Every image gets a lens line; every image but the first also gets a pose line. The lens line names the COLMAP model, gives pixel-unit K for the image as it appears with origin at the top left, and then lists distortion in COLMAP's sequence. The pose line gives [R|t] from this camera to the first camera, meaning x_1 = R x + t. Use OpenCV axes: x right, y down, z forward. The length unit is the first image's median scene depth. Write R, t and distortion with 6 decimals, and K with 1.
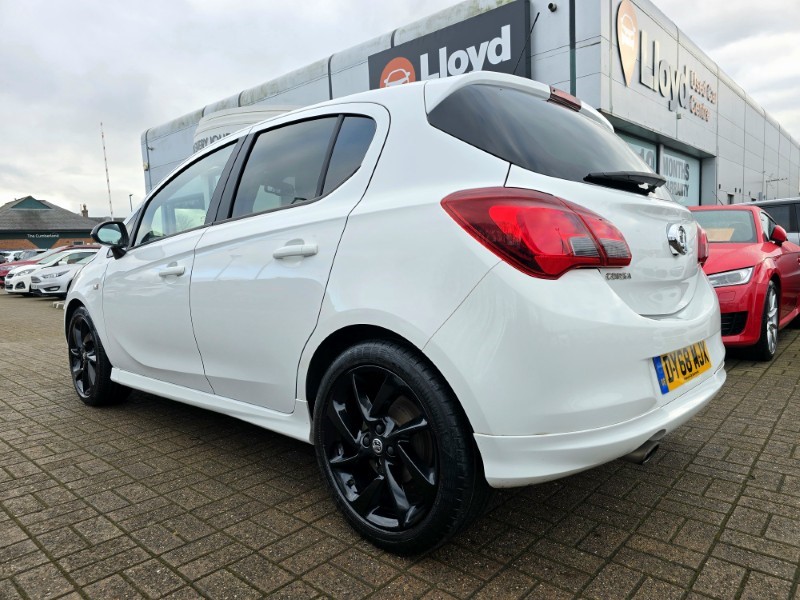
lens RADIAL K [[536.6, 0, 395.3], [0, 536.6, 299.8], [0, 0, 1]] dist [0.047896, -0.039498]
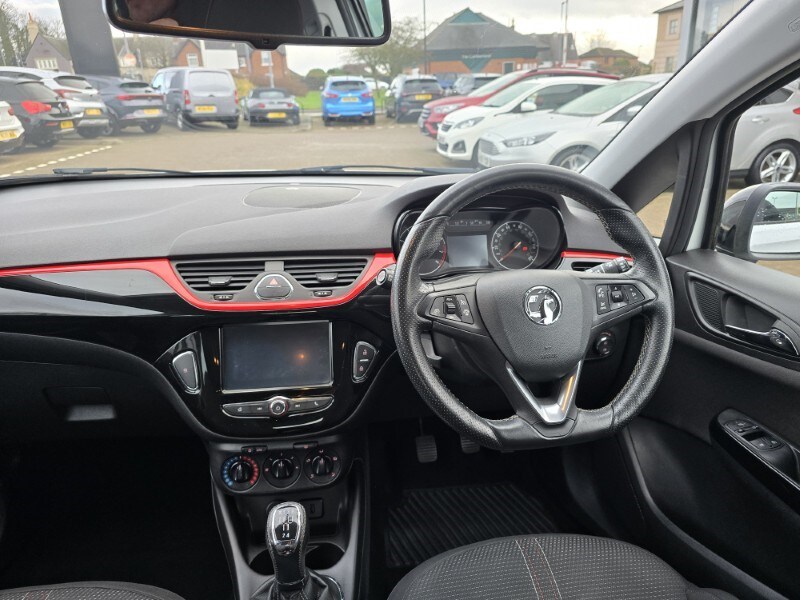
lens RADIAL K [[540.5, 0, 401.5], [0, 540.5, 300.9], [0, 0, 1]] dist [0.031248, -0.023425]
pose [[0.774197, 0.246618, -0.582922, -0.360600], [-0.058885, 0.945038, 0.321613, -0.052657], [0.630200, -0.214667, 0.746168, 0.496486]]
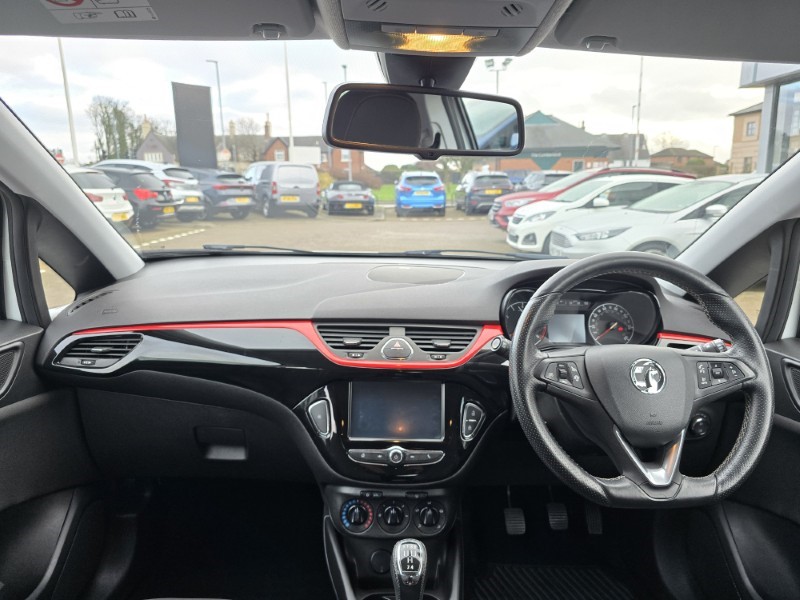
lens RADIAL K [[541.8, 0, 398.5], [0, 541.8, 303.5], [0, 0, 1]] dist [0.060766, -0.068007]
pose [[0.686865, 0.186257, -0.702514, -0.359119], [-0.080679, 0.980170, 0.180990, -0.052322], [0.722293, -0.067637, 0.688271, 0.485943]]
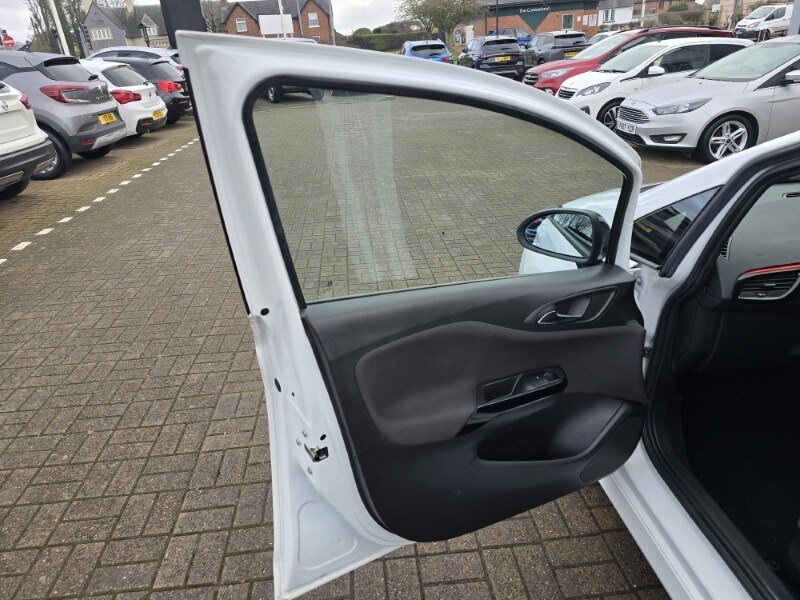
lens RADIAL K [[533.5, 0, 397.6], [0, 533.5, 303.4], [0, 0, 1]] dist [0.054559, -0.038544]
pose [[0.730517, 0.286644, -0.619822, -0.413174], [-0.027003, 0.919055, 0.393203, -0.061199], [0.682360, -0.270504, 0.679126, 0.410239]]
